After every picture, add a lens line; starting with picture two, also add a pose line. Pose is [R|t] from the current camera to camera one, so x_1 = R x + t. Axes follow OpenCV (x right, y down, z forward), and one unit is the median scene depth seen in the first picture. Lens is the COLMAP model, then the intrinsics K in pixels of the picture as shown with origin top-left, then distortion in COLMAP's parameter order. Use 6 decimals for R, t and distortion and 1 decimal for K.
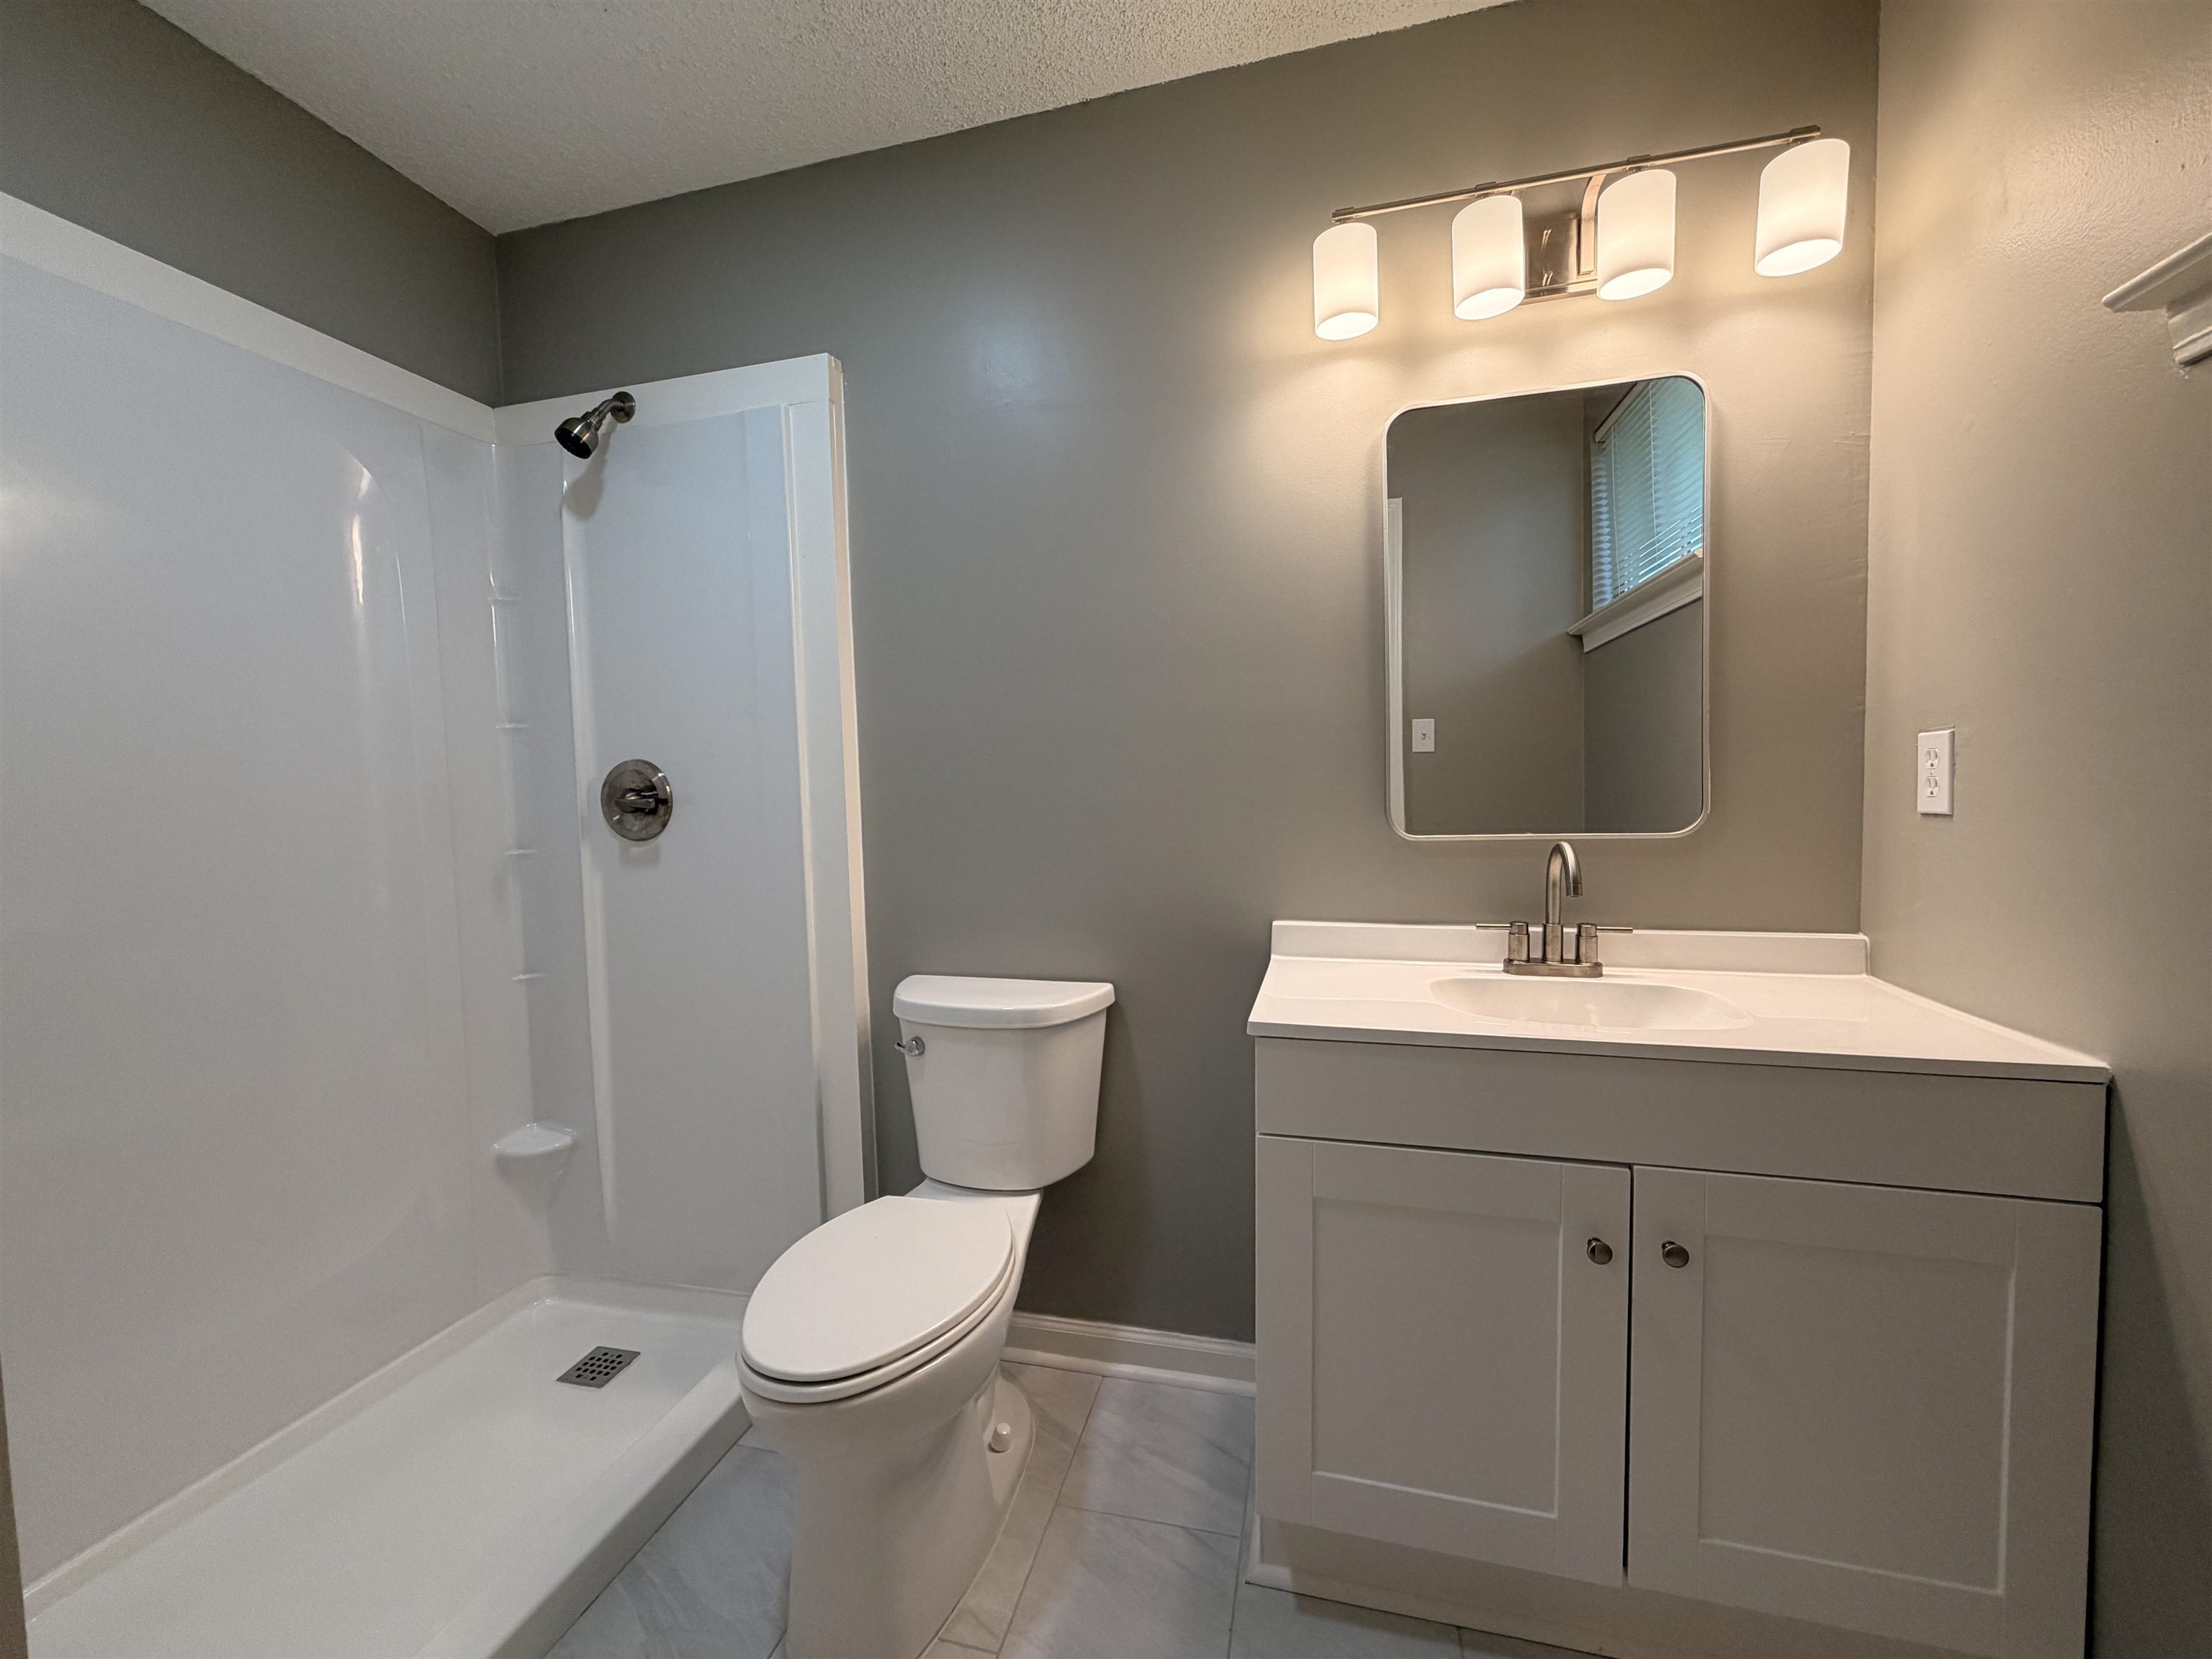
lens RADIAL K [[880.3, 0, 1102.7], [0, 880.3, 829.4], [0, 0, 1]] dist [-0.000222, 0.000257]
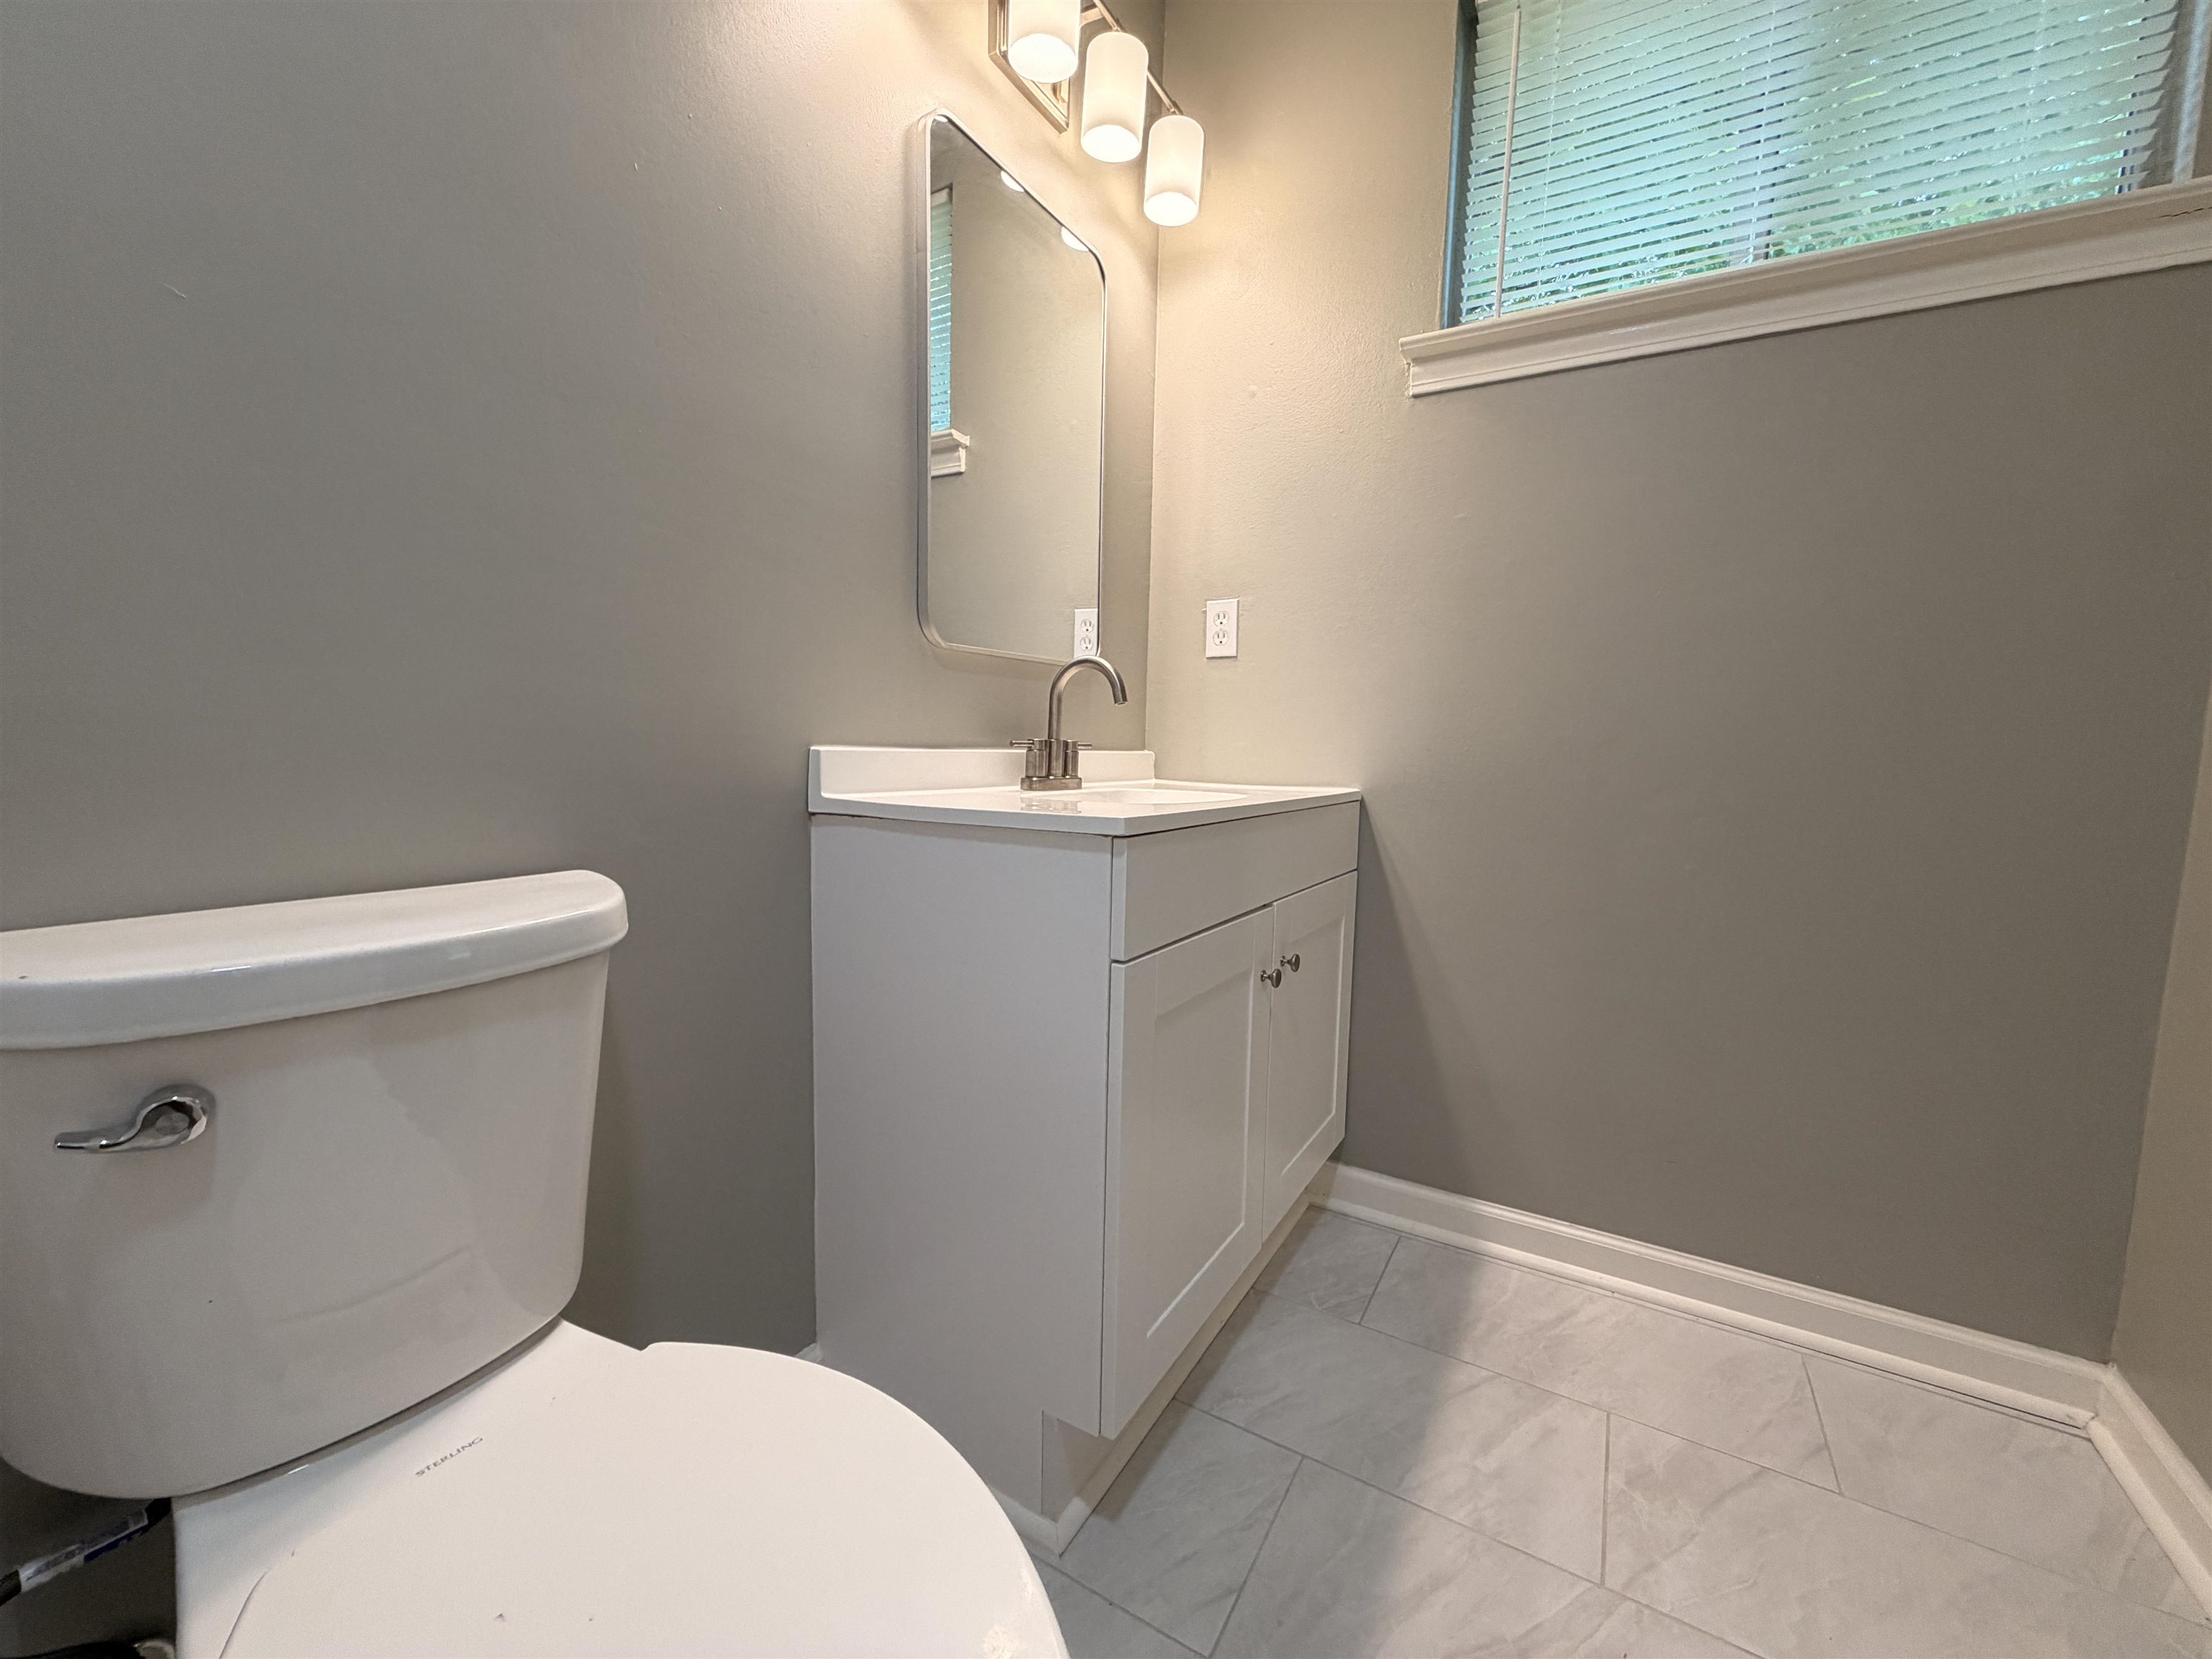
lens RADIAL K [[880.3, 0, 1102.7], [0, 880.3, 829.4], [0, 0, 1]] dist [-0.000222, 0.000257]
pose [[0.279097, -0.067124, 0.957914, -0.356291], [0.020227, 0.997743, 0.064022, 0.112663], [-0.960050, 0.001508, 0.279825, 0.504663]]
